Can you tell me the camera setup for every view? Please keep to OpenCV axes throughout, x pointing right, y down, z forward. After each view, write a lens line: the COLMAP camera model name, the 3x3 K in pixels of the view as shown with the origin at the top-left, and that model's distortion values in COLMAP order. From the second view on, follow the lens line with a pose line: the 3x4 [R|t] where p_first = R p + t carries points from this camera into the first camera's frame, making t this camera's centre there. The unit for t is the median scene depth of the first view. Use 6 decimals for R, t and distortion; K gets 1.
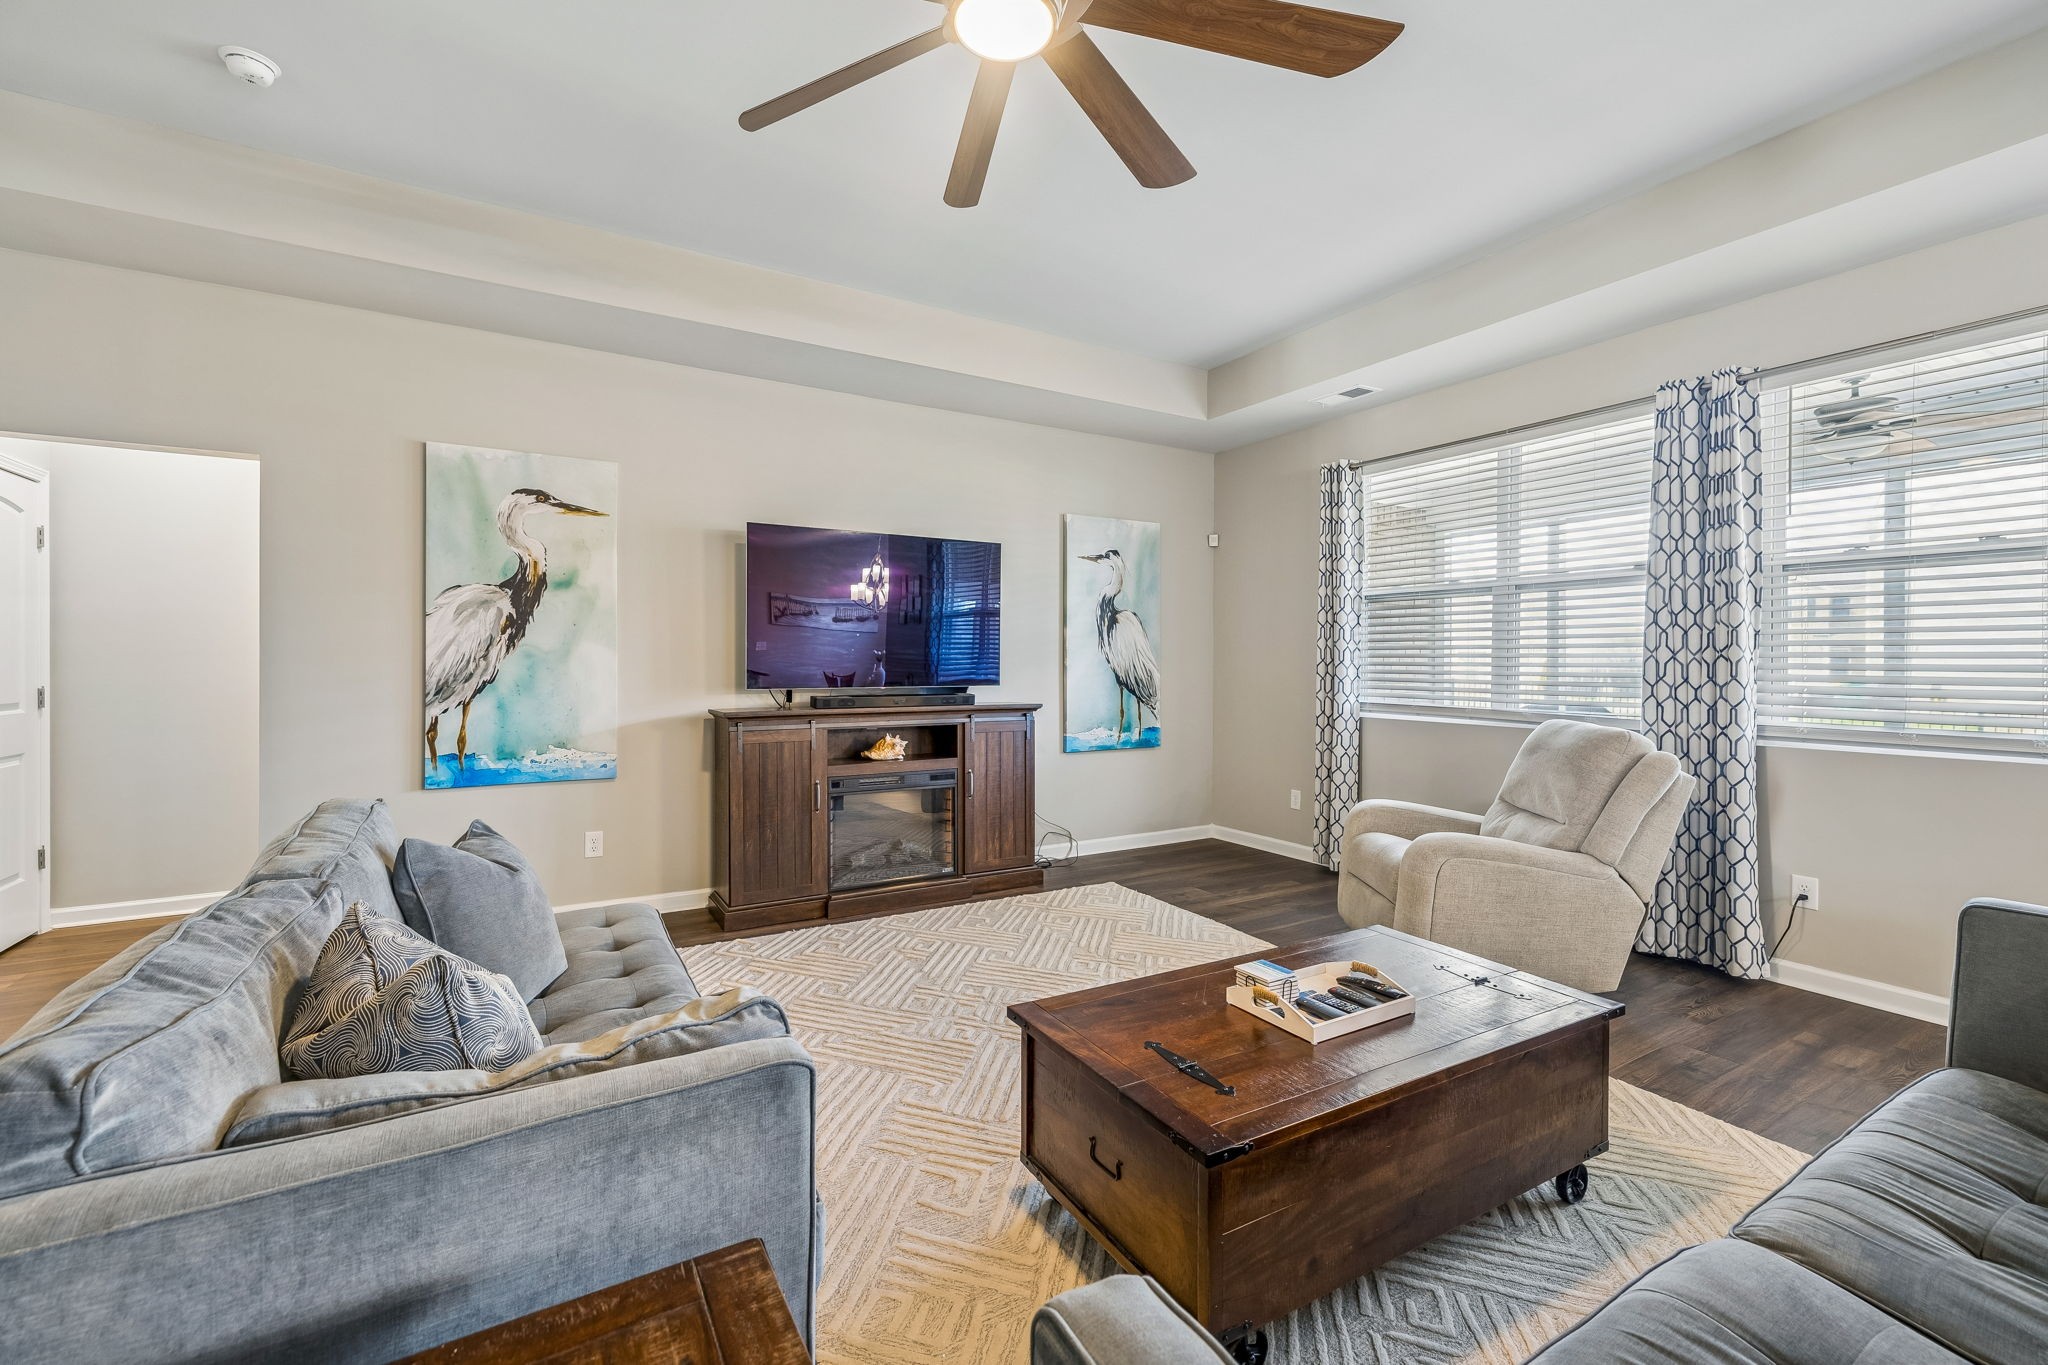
lens RADIAL K [[853.6, 0, 1020.6], [0, 853.6, 669.8], [0, 0, 1]] dist [0.000559, 0.000231]
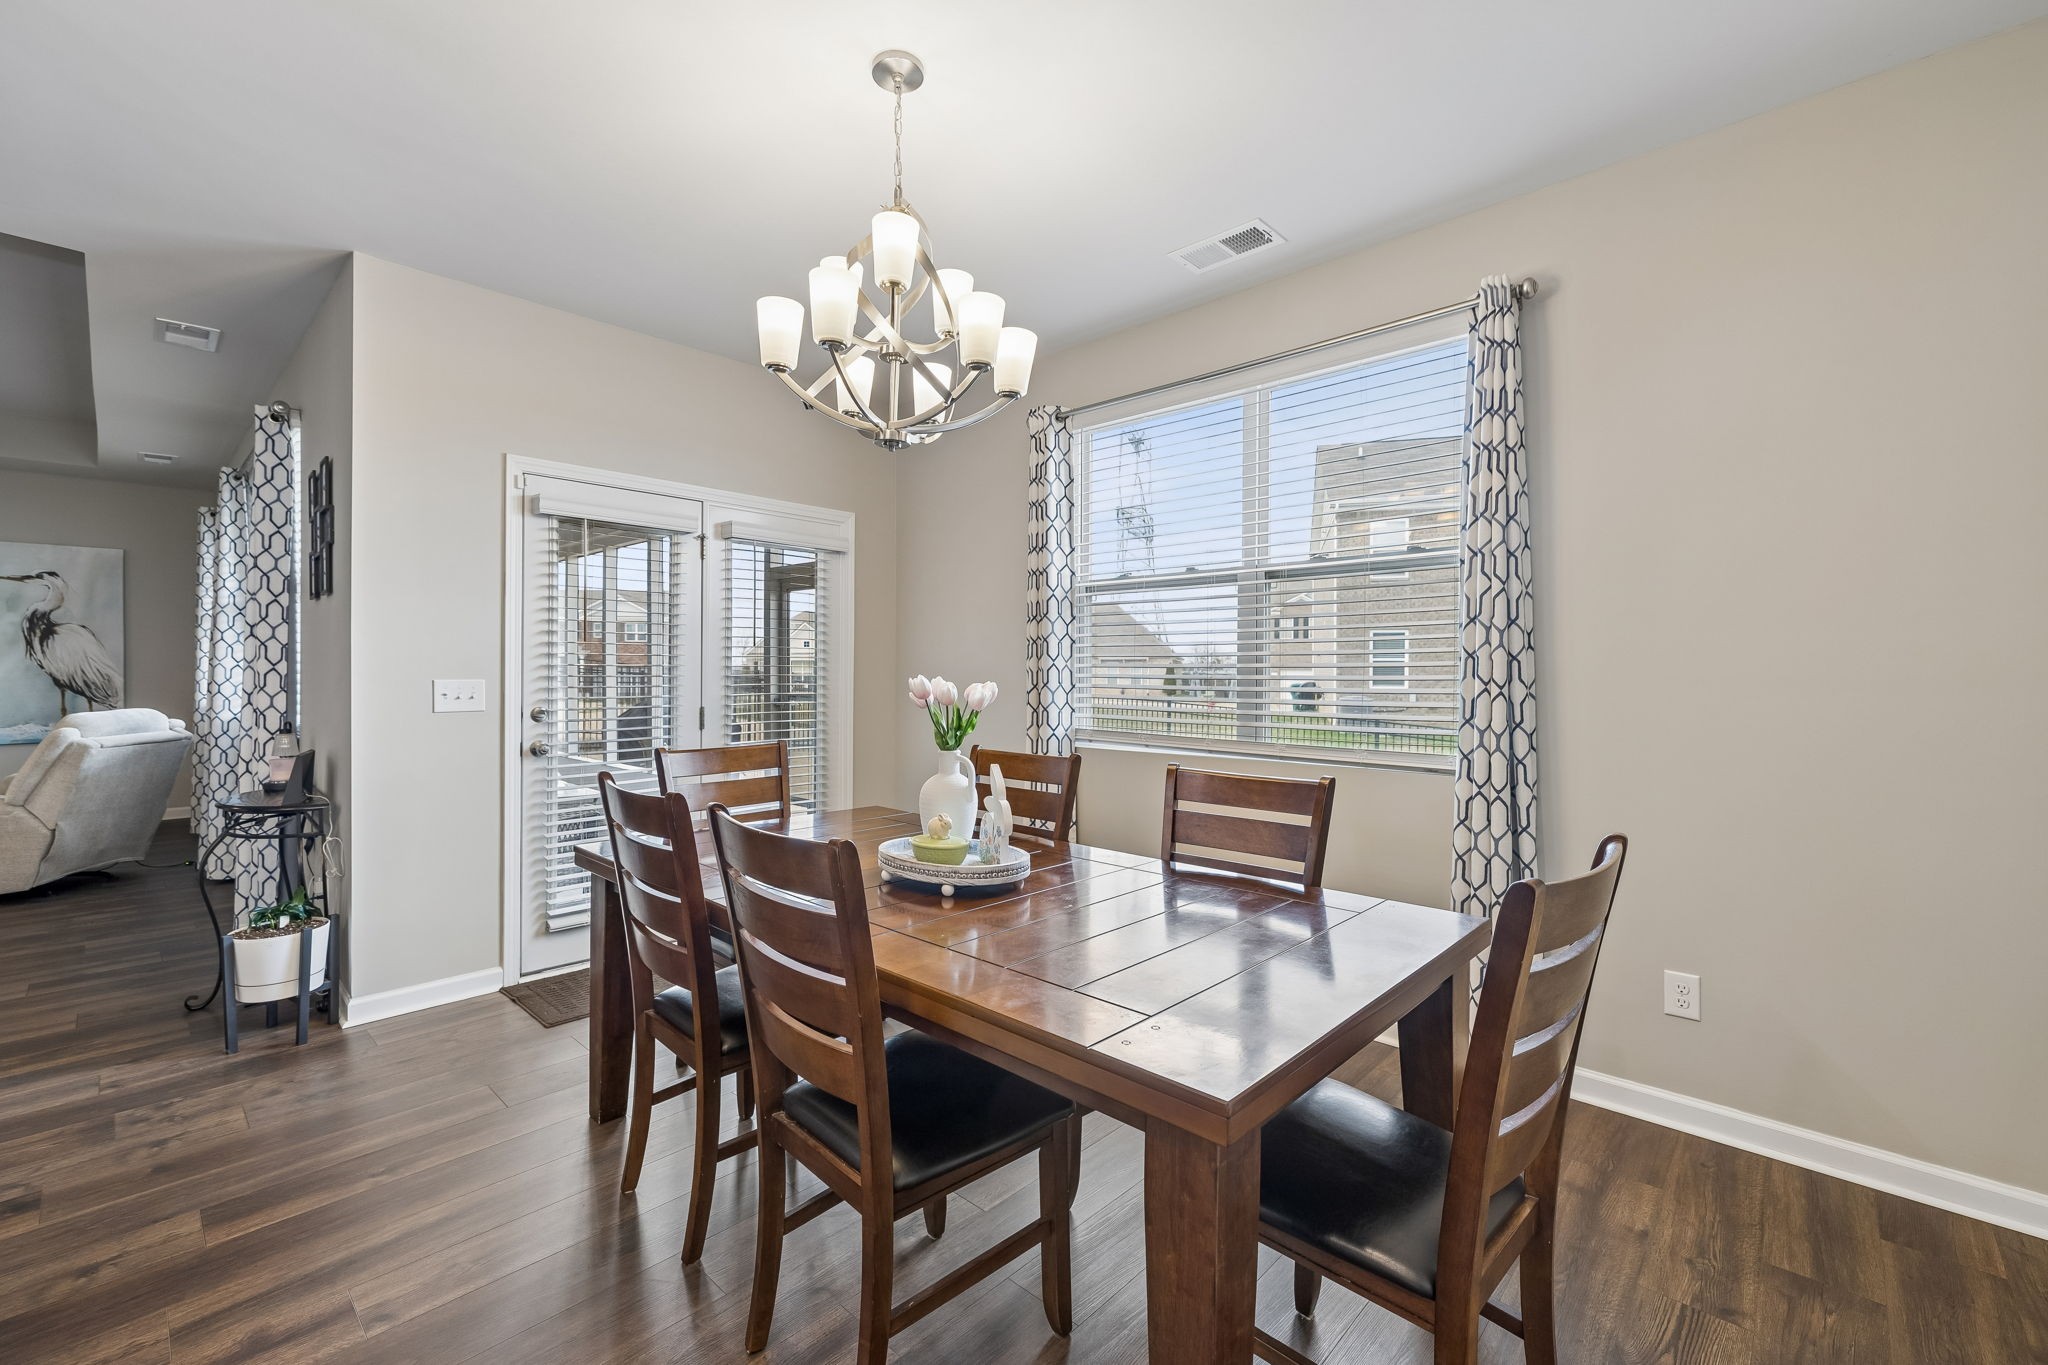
lens RADIAL K [[857.6, 0, 1021.8], [0, 857.6, 672.8], [0, 0, 1]] dist [0.000553, -0.000769]
pose [[0.961117, -0.000916, 0.276139, 1.362245], [0.001773, 0.999994, -0.002855, 0.004788], [-0.276134, 0.003233, 0.961114, -0.631737]]
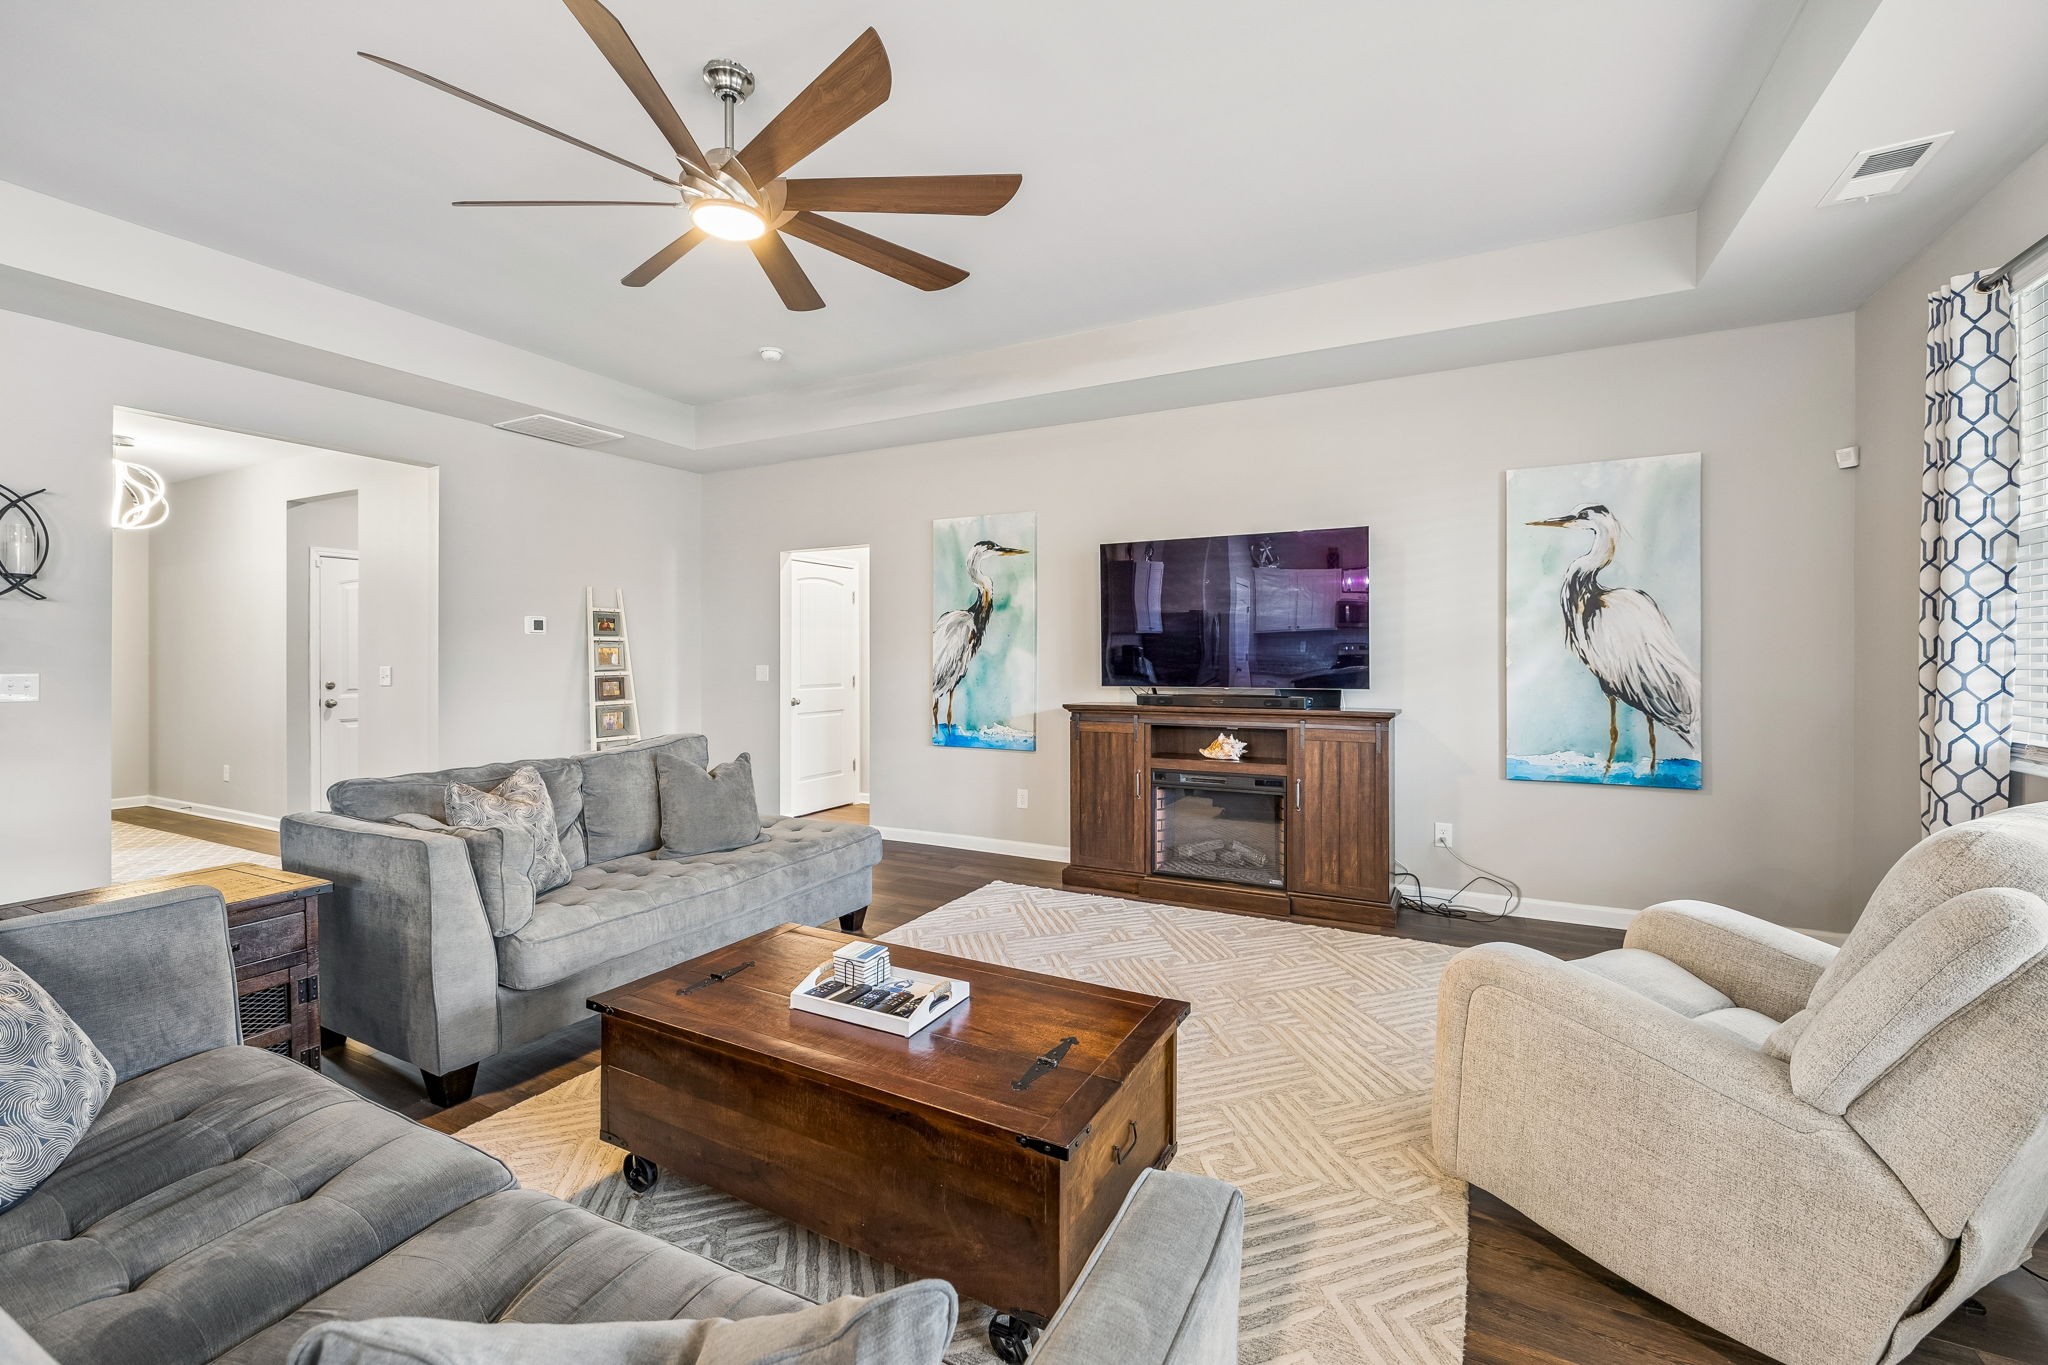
lens RADIAL K [[854.9, 0, 1020.2], [0, 854.9, 663.4], [0, 0, 1]] dist [0.000324, 0.000243]
pose [[0.528202, 0.002196, -0.849116, 0.594539], [-0.003991, 0.999992, 0.000103, -0.007638], [0.849110, 0.003335, 0.528206, 0.268865]]
